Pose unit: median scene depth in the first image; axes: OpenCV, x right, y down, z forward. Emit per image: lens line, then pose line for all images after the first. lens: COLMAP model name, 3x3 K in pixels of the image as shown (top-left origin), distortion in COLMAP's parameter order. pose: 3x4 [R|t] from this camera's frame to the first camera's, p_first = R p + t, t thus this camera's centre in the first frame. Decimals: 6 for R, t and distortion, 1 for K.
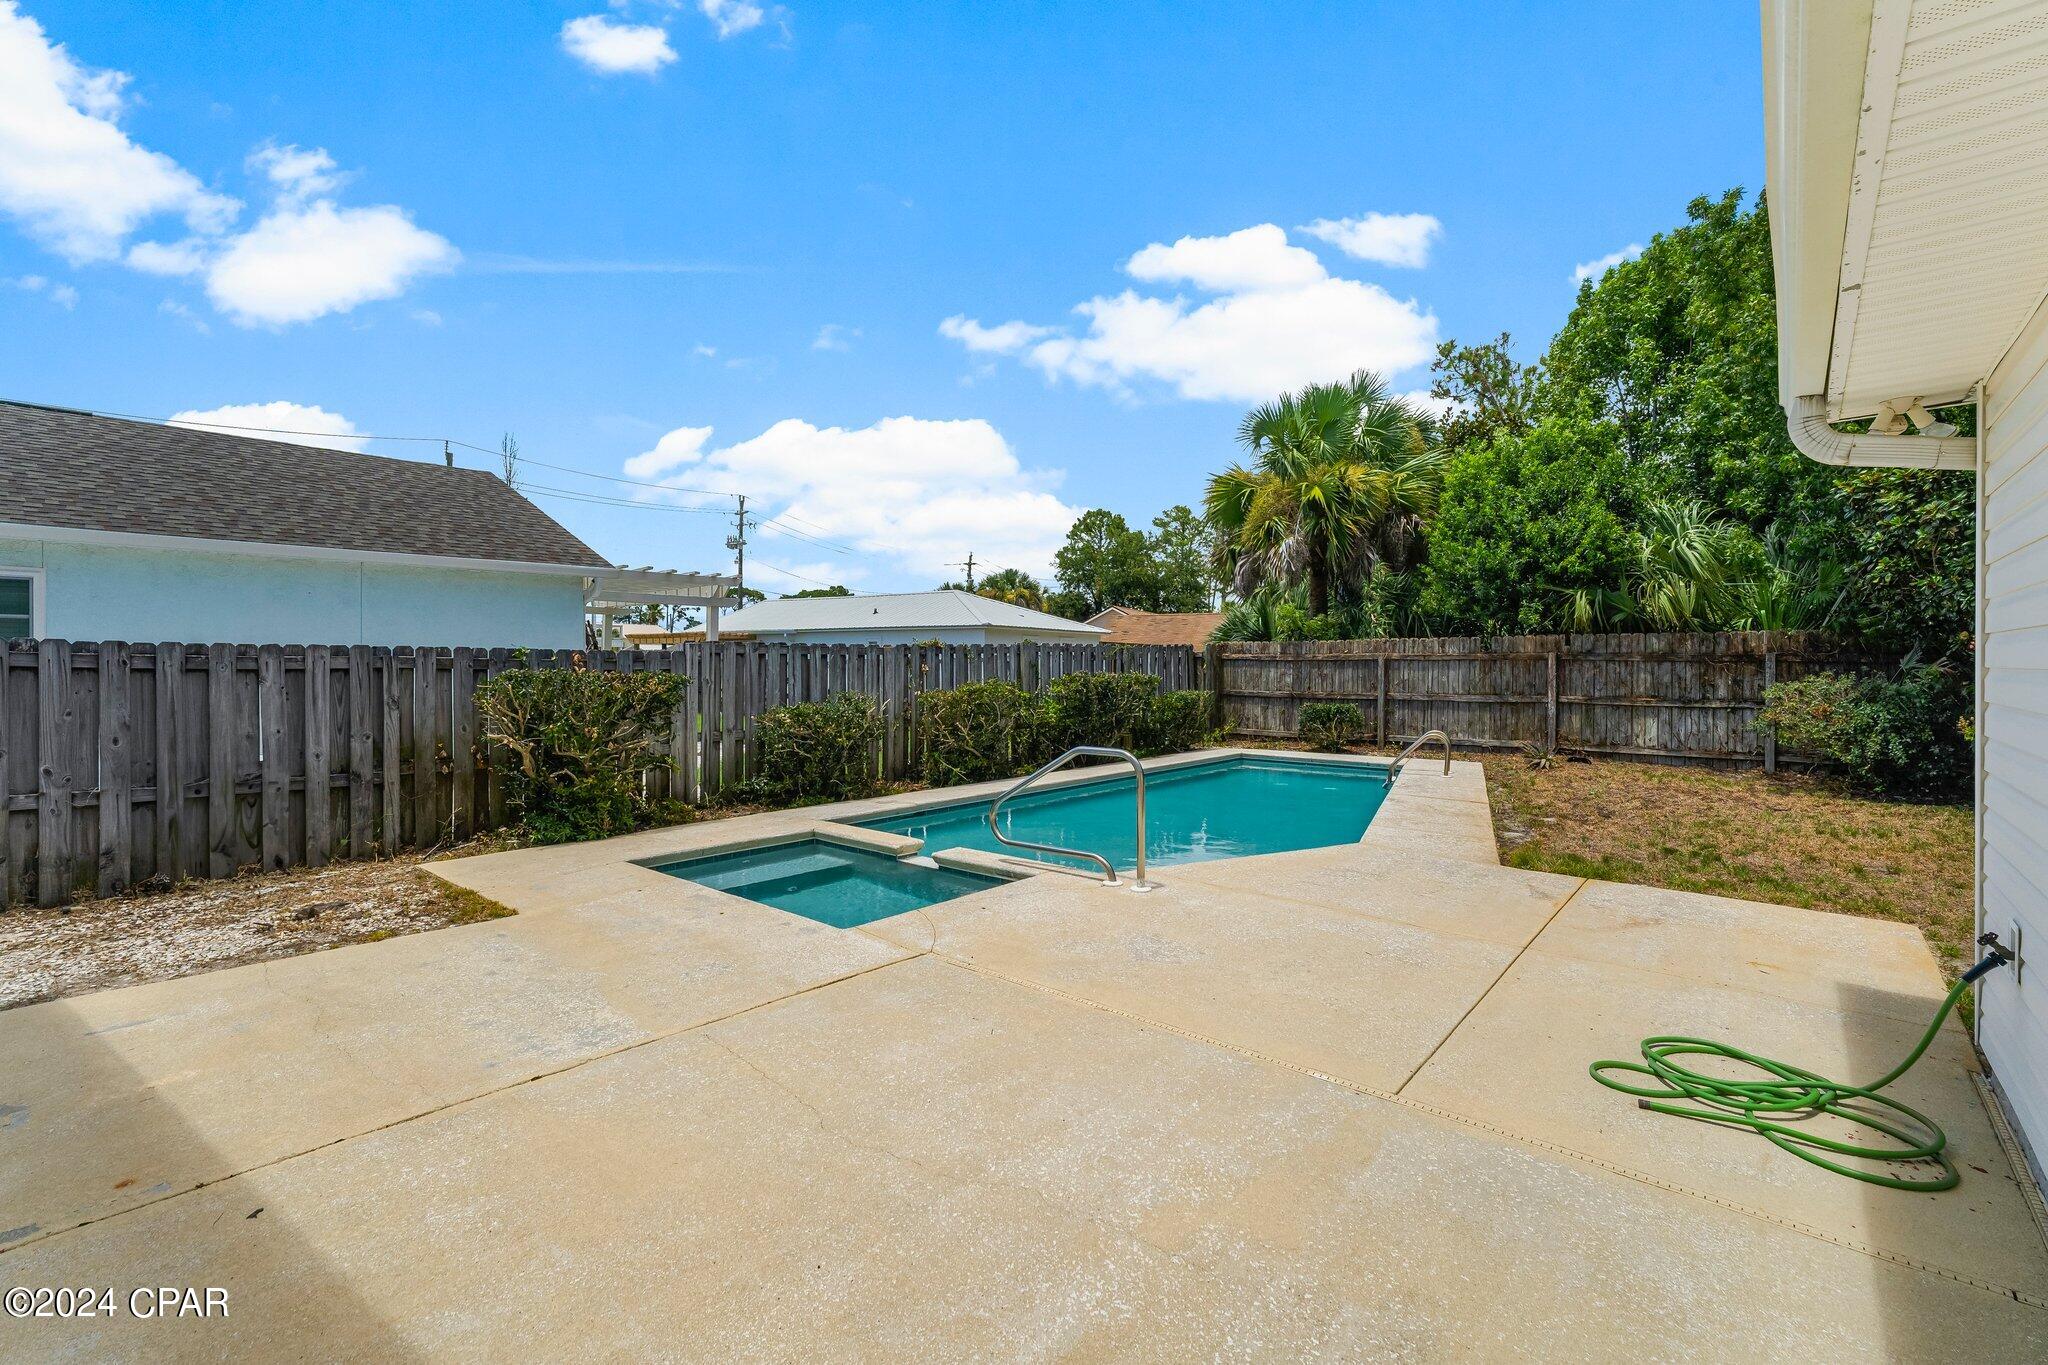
lens RADIAL K [[899.5, 0, 1023.6], [0, 899.5, 667.3], [0, 0, 1]] dist [-0.001992, -0.000141]
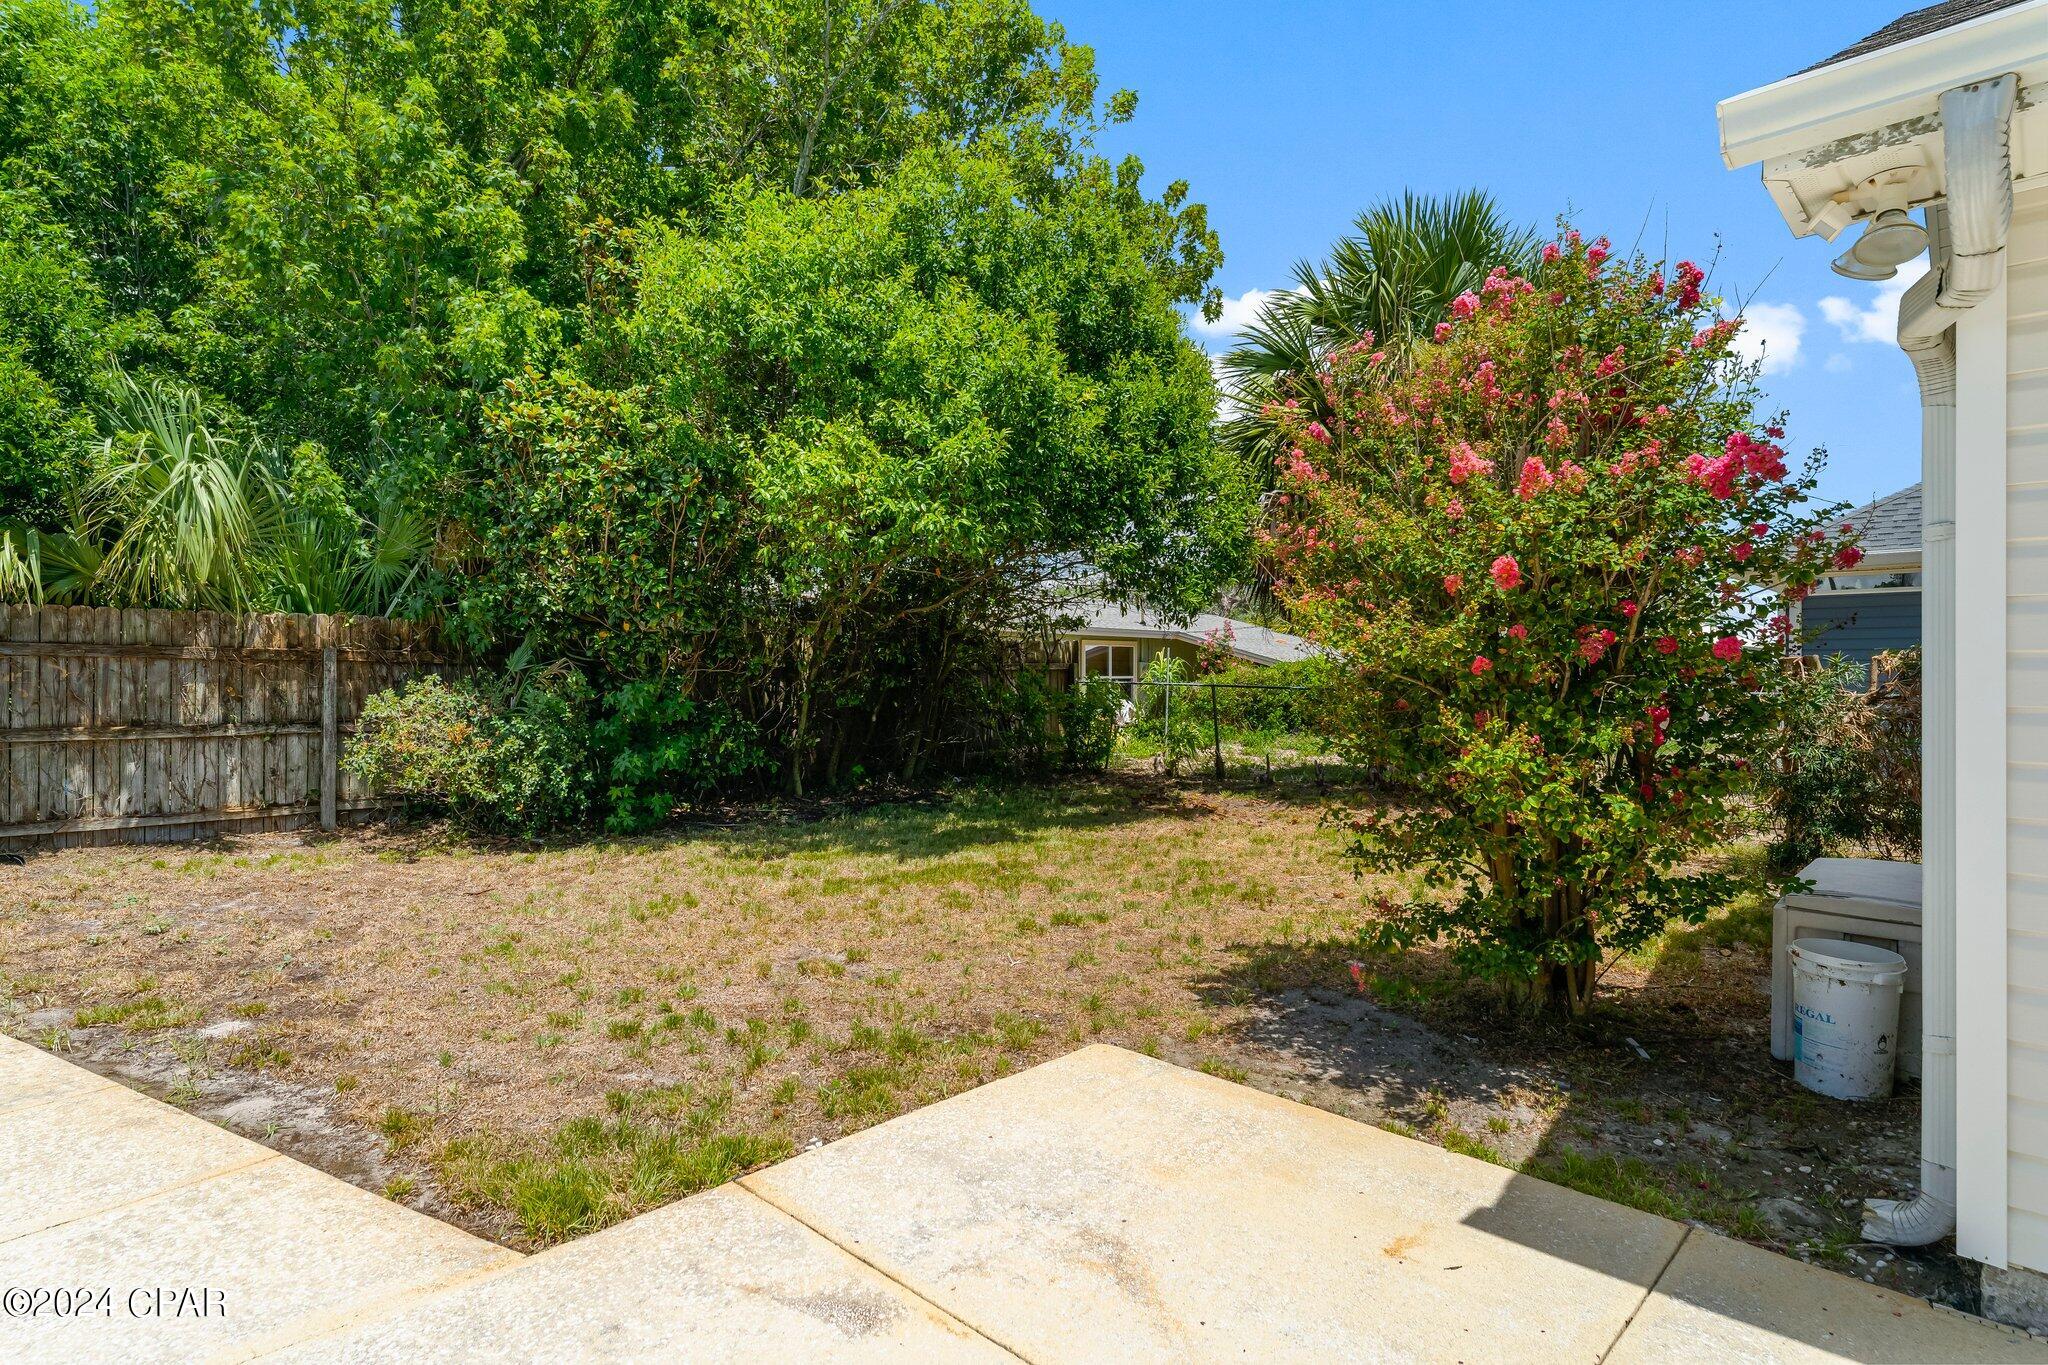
lens RADIAL K [[1060.2, 0, 1020.7], [0, 1060.2, 673.9], [0, 0, 1]] dist [-0.001999, -0.000059]
pose [[0.055763, -0.001270, 0.998443, 0.063309], [0.001870, 0.999998, 0.001168, 0.002404], [-0.998442, 0.001802, 0.055765, 0.337886]]
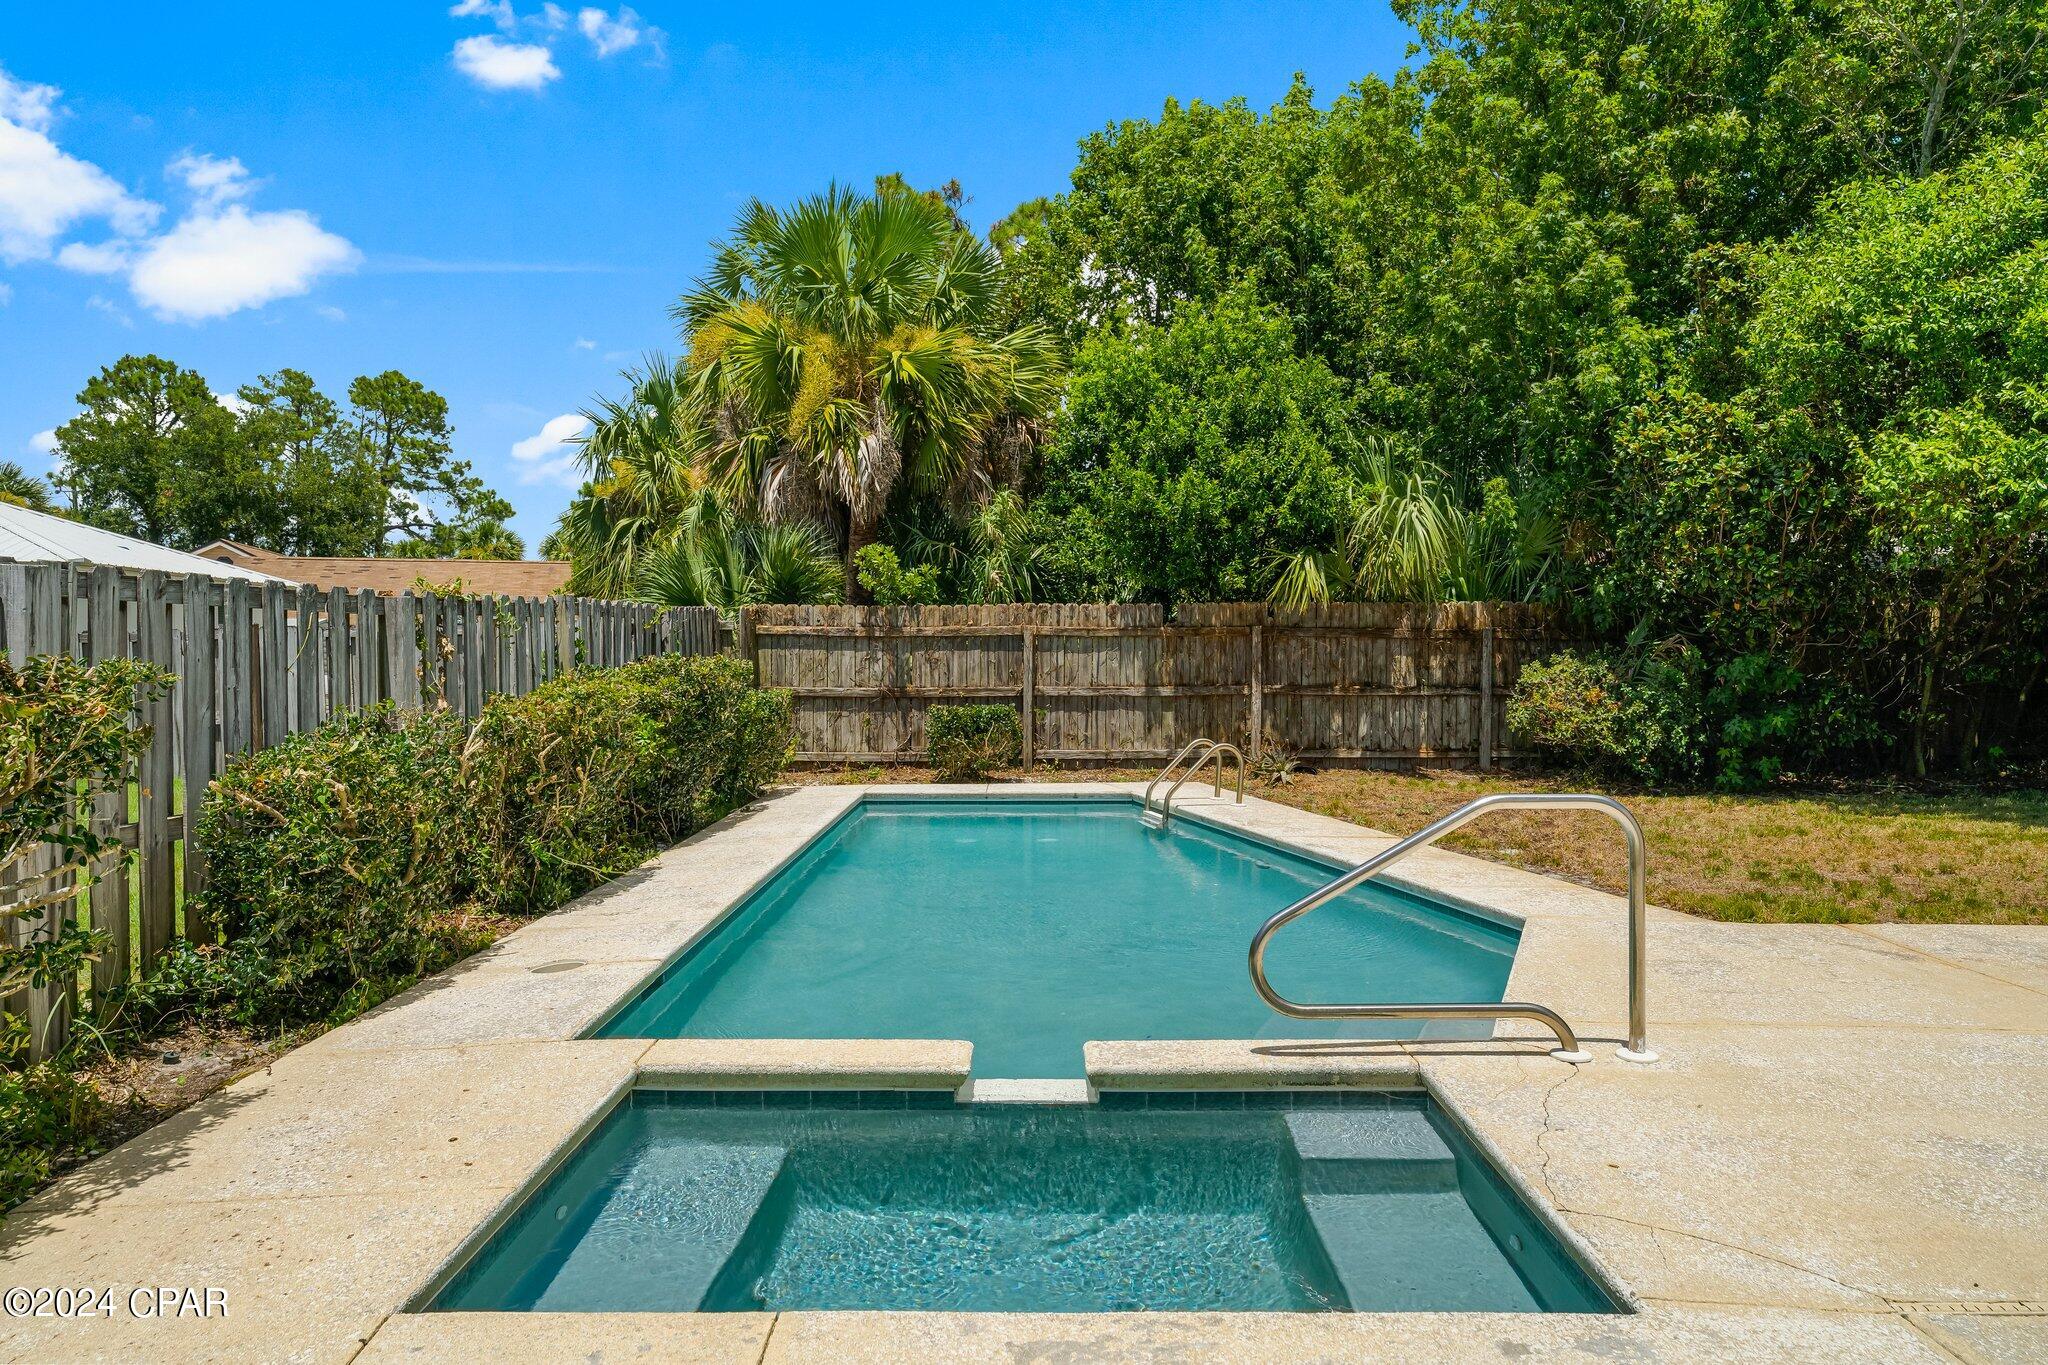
lens RADIAL K [[1375.4, 0, 1021.4], [0, 1375.4, 674.0], [0, 0, 1]] dist [0.001726, -0.006274]
pose [[0.760422, -0.013840, 0.649282, -0.245677], [0.004353, 0.999859, 0.016214, 0.002988], [-0.649415, -0.009503, 0.760375, 0.231025]]
